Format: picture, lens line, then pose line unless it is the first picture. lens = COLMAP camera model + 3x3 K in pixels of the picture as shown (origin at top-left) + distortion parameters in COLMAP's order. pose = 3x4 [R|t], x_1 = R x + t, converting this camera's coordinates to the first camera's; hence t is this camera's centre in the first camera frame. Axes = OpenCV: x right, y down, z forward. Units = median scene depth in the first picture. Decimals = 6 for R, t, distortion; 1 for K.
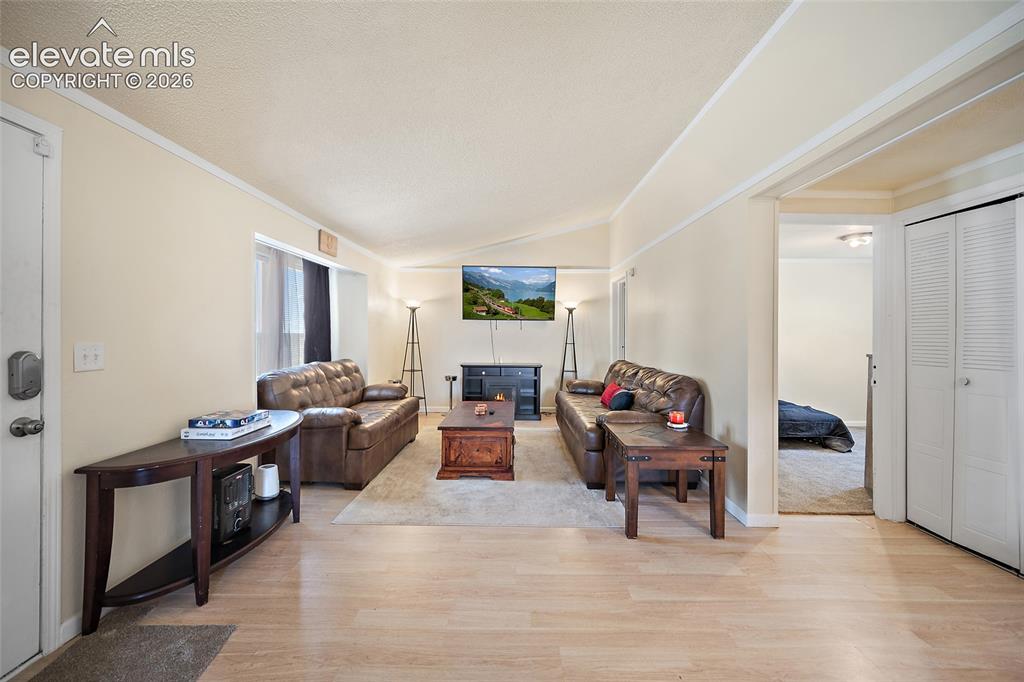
lens RADIAL K [[407.3, 0, 516.2], [0, 407.3, 334.9], [0, 0, 1]] dist [-0.000166, 0.000036]
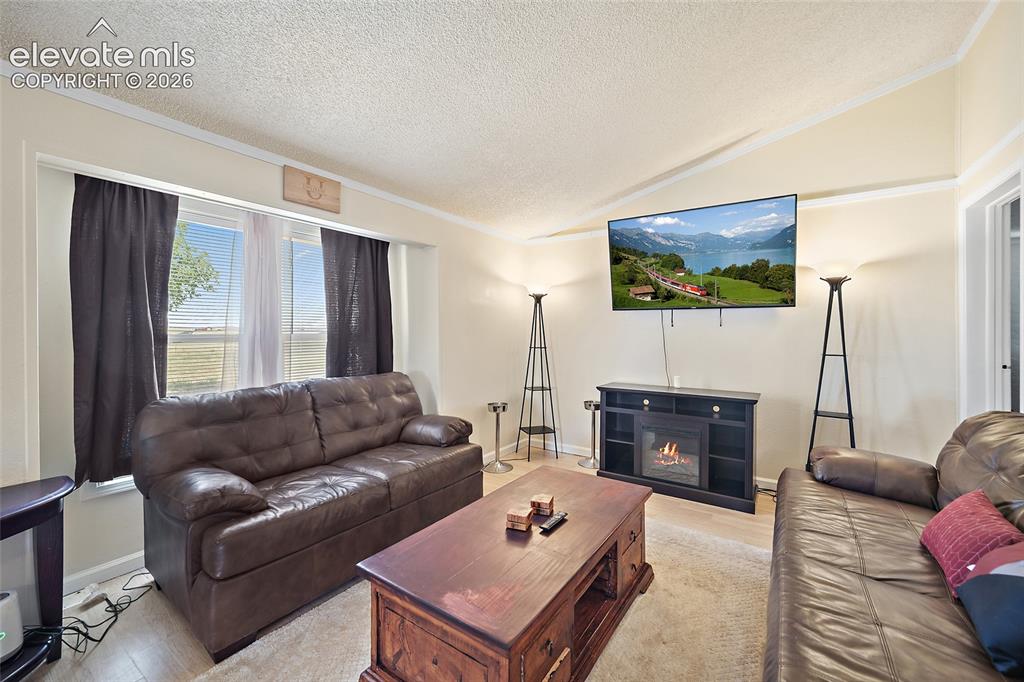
lens RADIAL K [[418.3, 0, 513.1], [0, 418.3, 328.7], [0, 0, 1]] dist [-0.001263, 0.000011]
pose [[0.832694, -0.011323, -0.553617, 0.090849], [0.003928, 0.999887, -0.014542, -0.001307], [0.553719, 0.009934, 0.832644, 0.401704]]
